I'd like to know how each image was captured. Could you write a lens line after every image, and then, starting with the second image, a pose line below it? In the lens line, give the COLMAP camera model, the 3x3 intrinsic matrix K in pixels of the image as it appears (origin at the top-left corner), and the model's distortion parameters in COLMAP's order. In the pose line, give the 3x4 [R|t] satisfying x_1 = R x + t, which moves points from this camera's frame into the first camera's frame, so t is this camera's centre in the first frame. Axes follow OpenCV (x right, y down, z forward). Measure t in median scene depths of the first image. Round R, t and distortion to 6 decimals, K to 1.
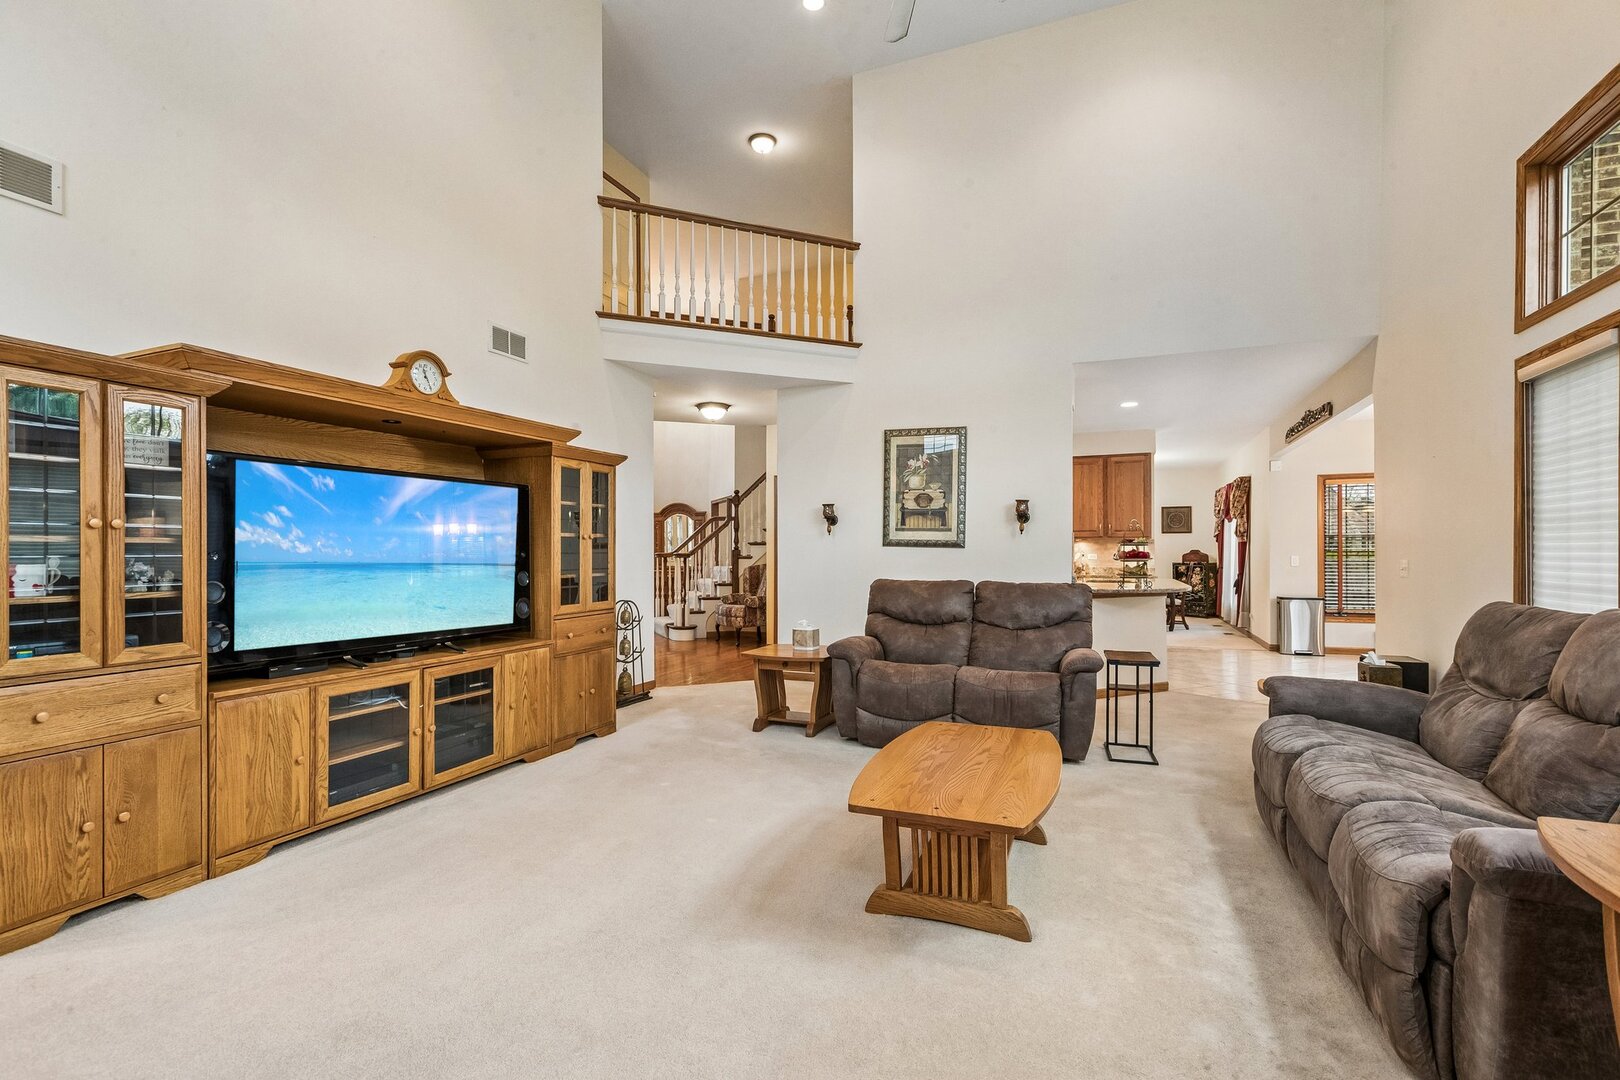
lens RADIAL K [[732.8, 0, 803.4], [0, 732.8, 547.2], [0, 0, 1]] dist [0.003738, -0.000706]
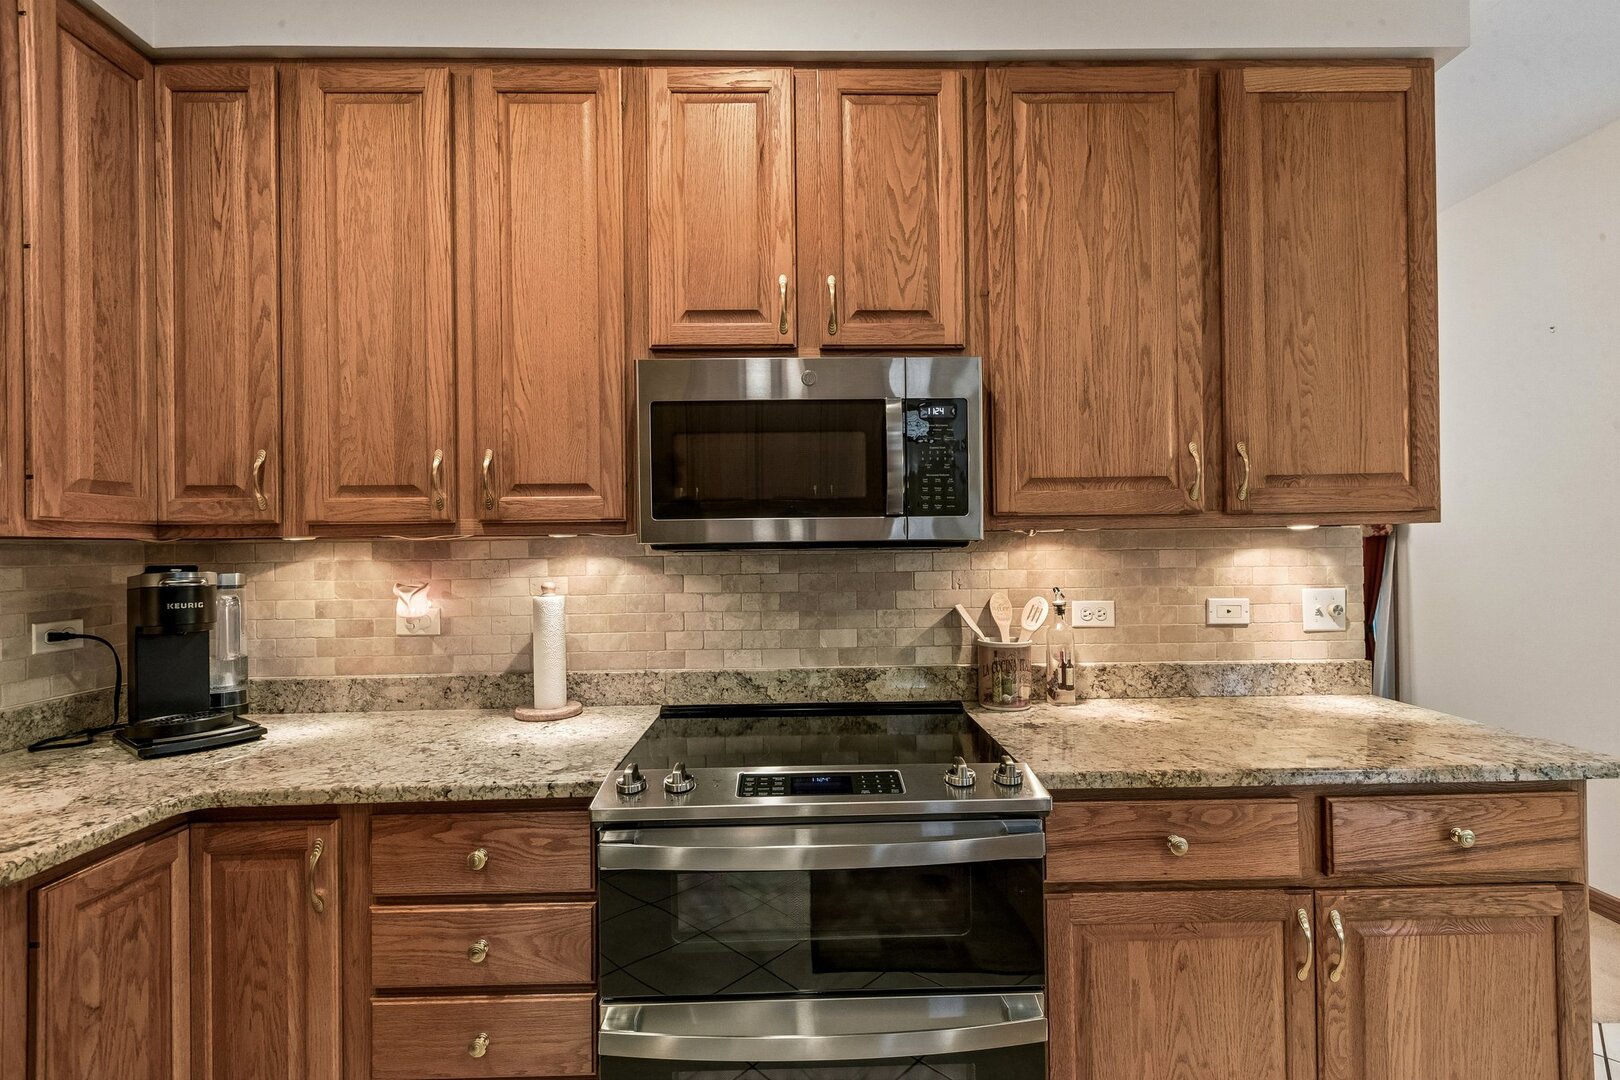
lens RADIAL K [[732.8, 0, 809.7], [0, 732.8, 542.8], [0, 0, 1]] dist [0.003738, -0.000706]
pose [[0.916608, -0.012646, 0.399588, 0.224925], [0.012348, 0.999918, 0.003321, -0.008006], [-0.399597, 0.001890, 0.916689, 0.789790]]
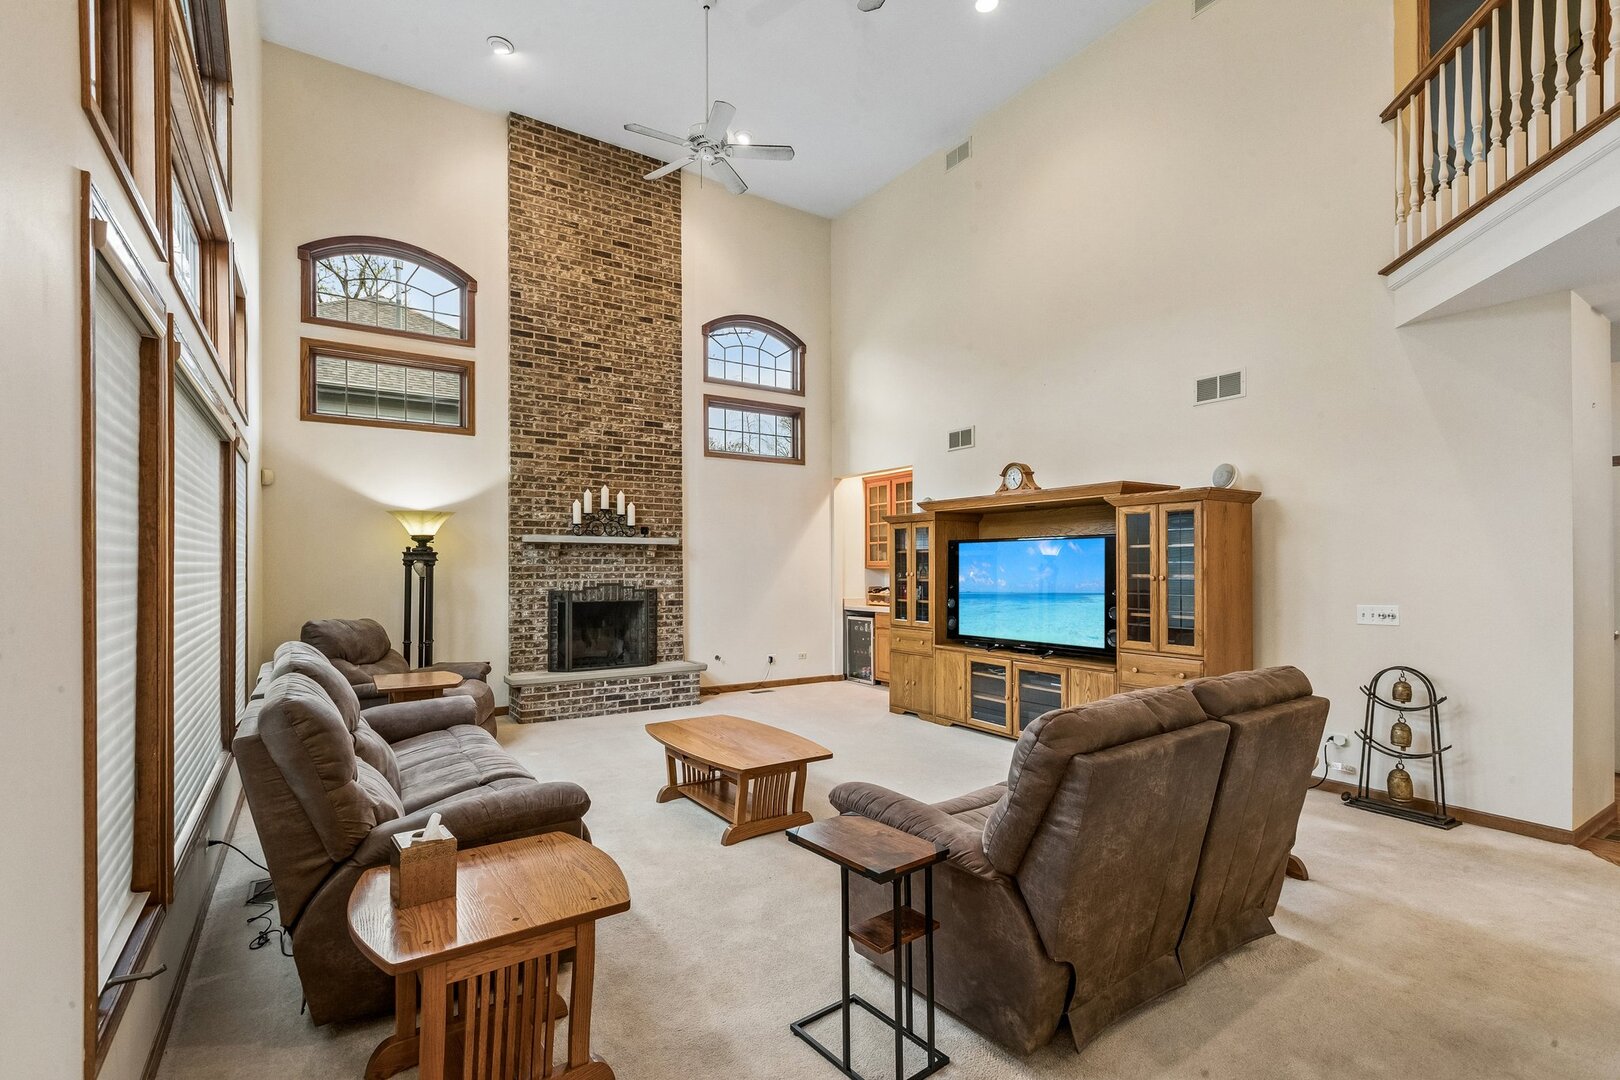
lens RADIAL K [[732.8, 0, 803.2], [0, 732.8, 561.1], [0, 0, 1]] dist [0.003738, -0.000706]
pose [[-0.558442, -0.006187, -0.829521, 0.362742], [0.003144, 0.999949, -0.009575, -0.012902], [0.829538, -0.007955, -0.558394, 0.514113]]
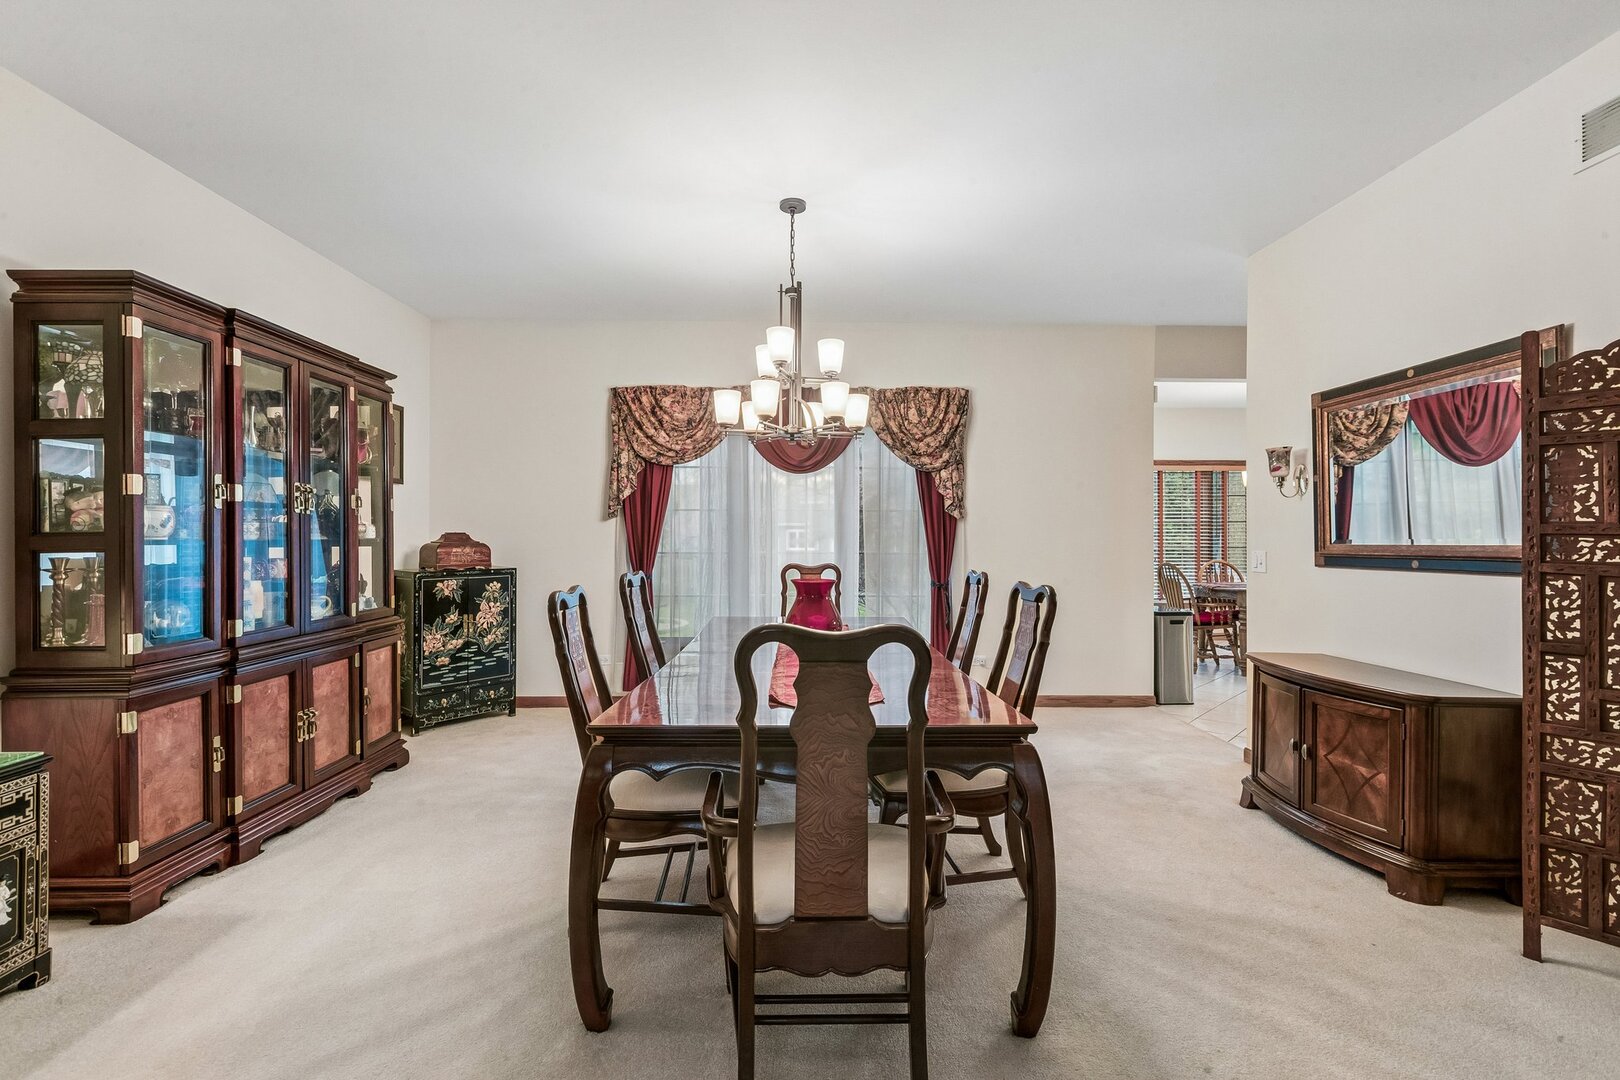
lens RADIAL K [[732.8, 0, 811.3], [0, 732.8, 530.5], [0, 0, 1]] dist [0.003738, -0.000706]
pose [[-0.403653, 0.008732, 0.914871, 0.174862], [-0.003486, 0.999933, -0.011081, 0.007700], [-0.914906, -0.007662, -0.403595, 1.284633]]
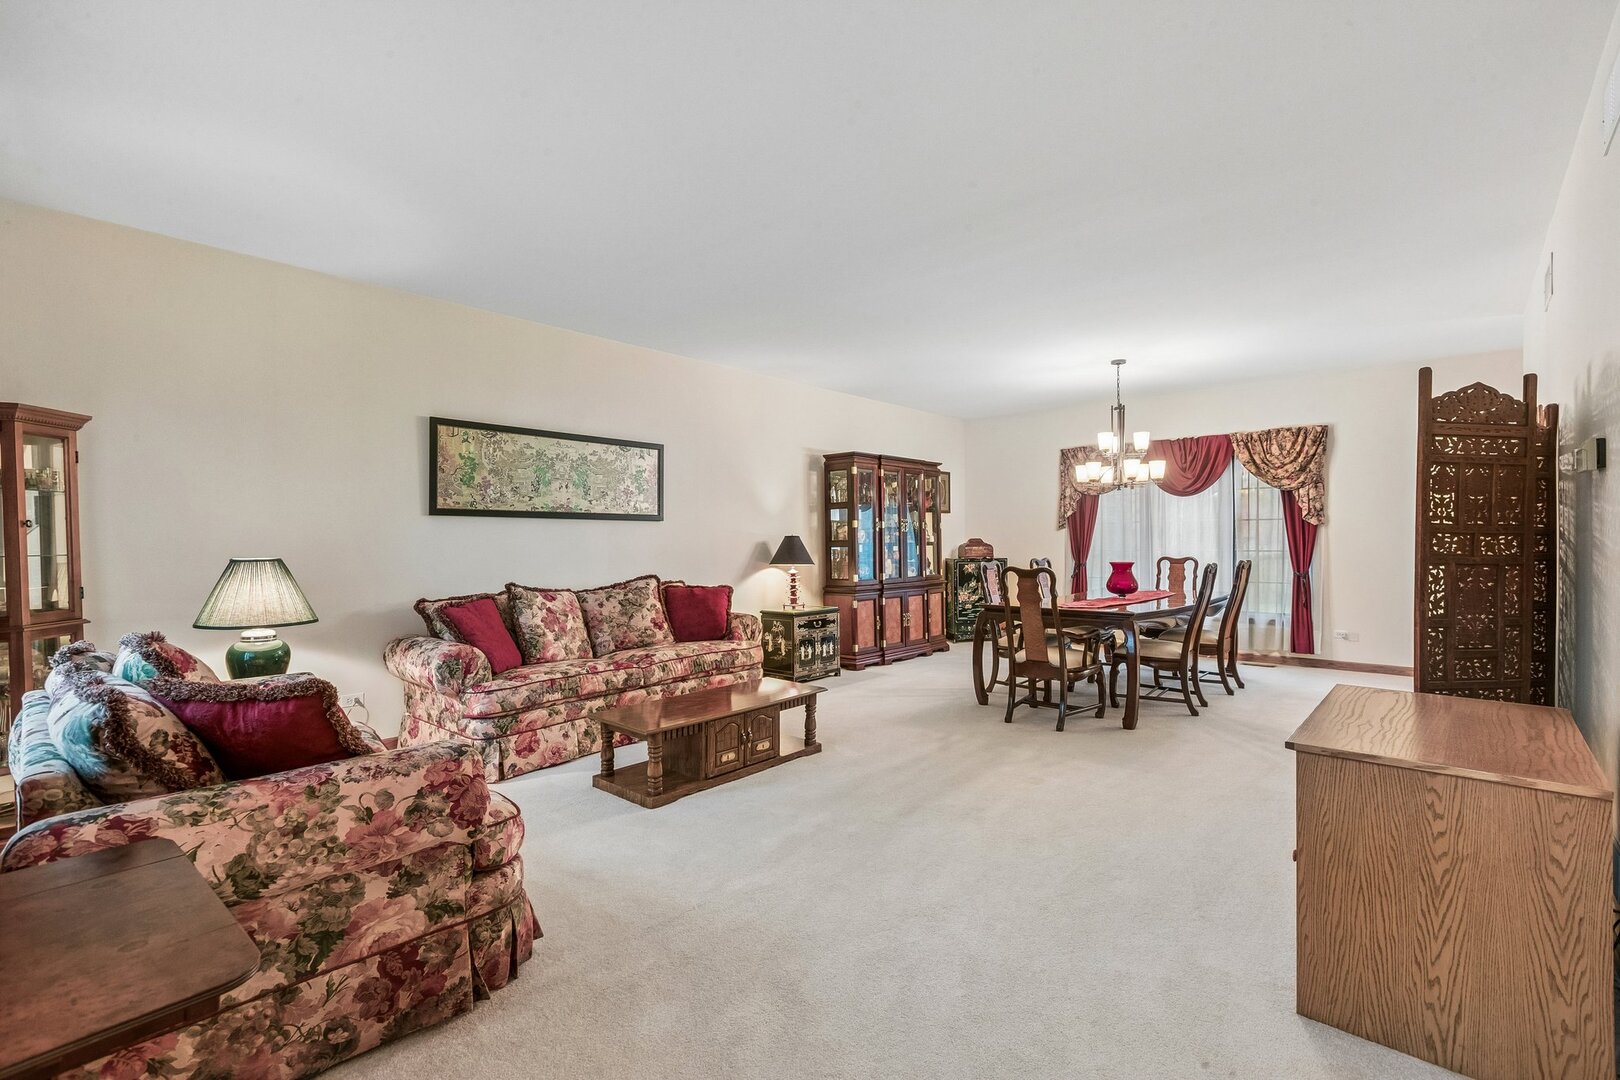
lens RADIAL K [[732.8, 0, 807.9], [0, 732.8, 542.0], [0, 0, 1]] dist [0.003738, -0.000706]
pose [[0.331405, -0.003533, 0.943482, -0.177921], [0.002237, 0.999993, 0.002959, 0.006118], [-0.943486, 0.001130, 0.331411, 1.204260]]
